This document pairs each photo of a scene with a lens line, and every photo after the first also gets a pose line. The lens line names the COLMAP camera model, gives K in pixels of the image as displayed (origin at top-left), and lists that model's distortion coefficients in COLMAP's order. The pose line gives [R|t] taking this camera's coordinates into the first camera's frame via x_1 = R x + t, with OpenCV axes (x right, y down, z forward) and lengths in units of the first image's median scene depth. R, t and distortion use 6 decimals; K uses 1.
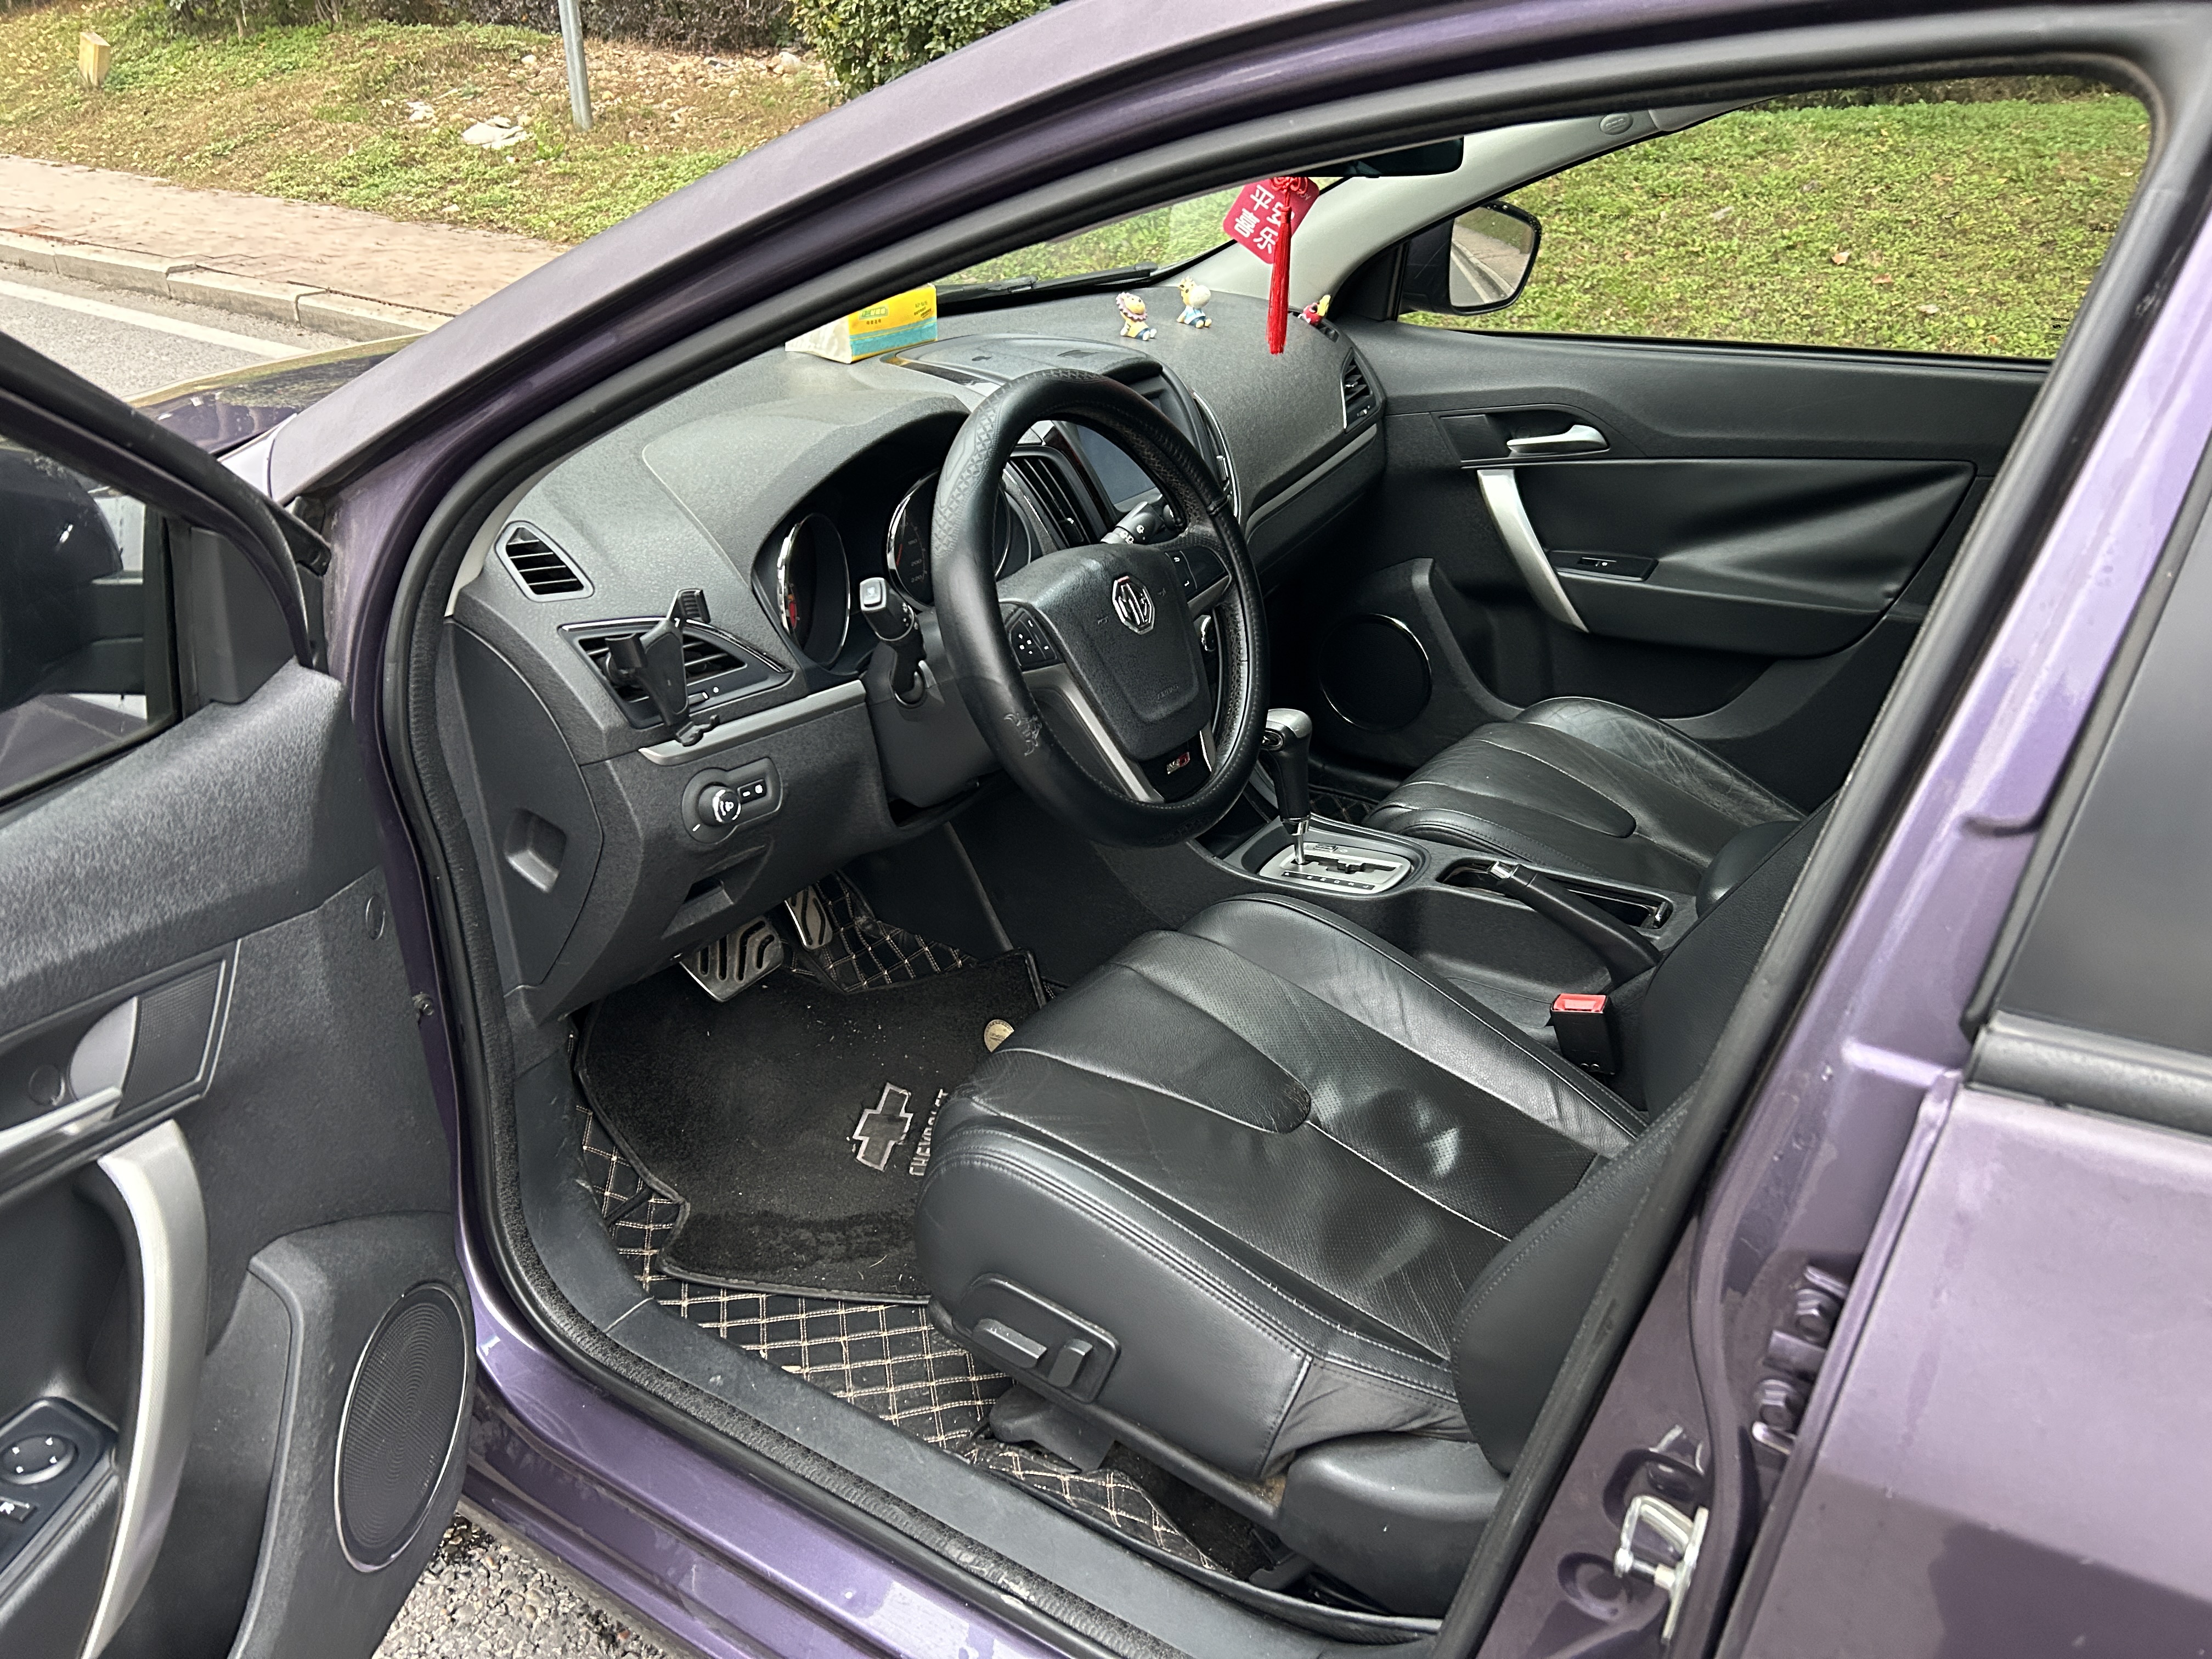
lens RADIAL K [[1665.0, 0, 1112.6], [0, 1665.0, 816.8], [0, 0, 1]] dist [0.037528, -0.052810]
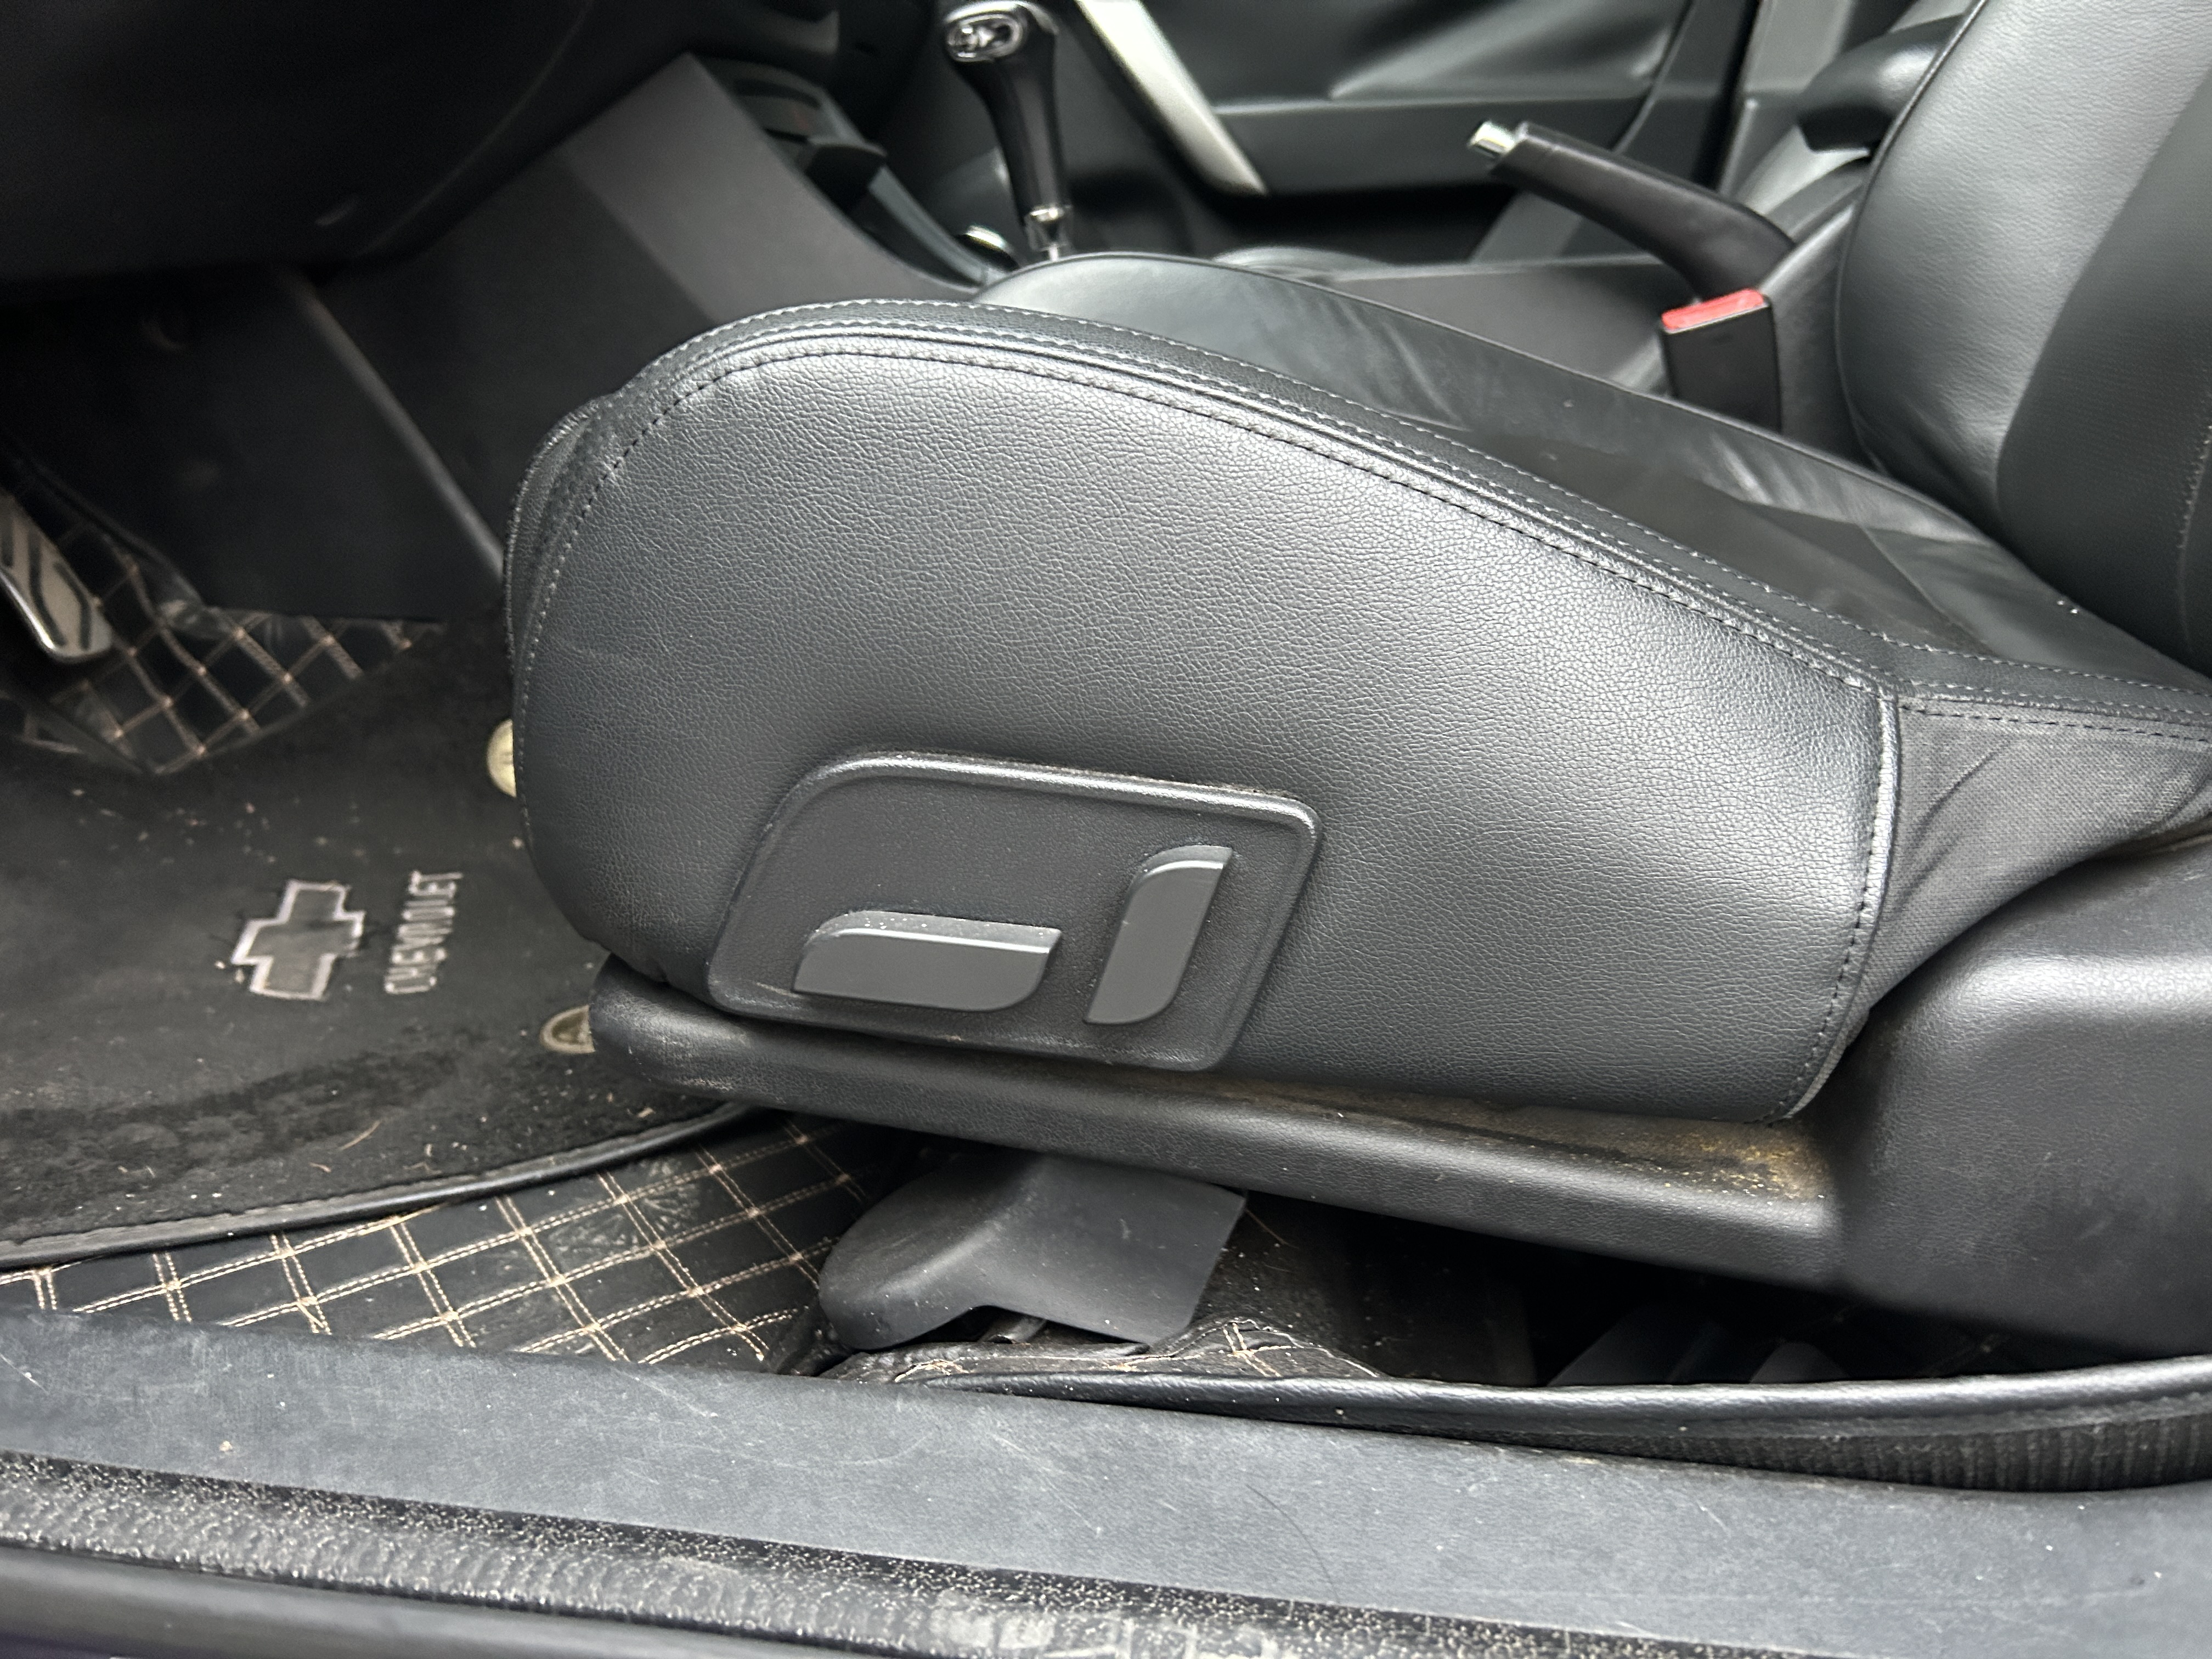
lens RADIAL K [[1699.6, 0, 1106.0], [0, 1699.6, 829.5], [0, 0, 1]] dist [0.045700, -0.073560]
pose [[0.916770, -0.154701, 0.368240, -0.114354], [0.187212, 0.980833, -0.054025, 0.247032], [-0.352825, 0.118467, 0.928160, 0.537783]]
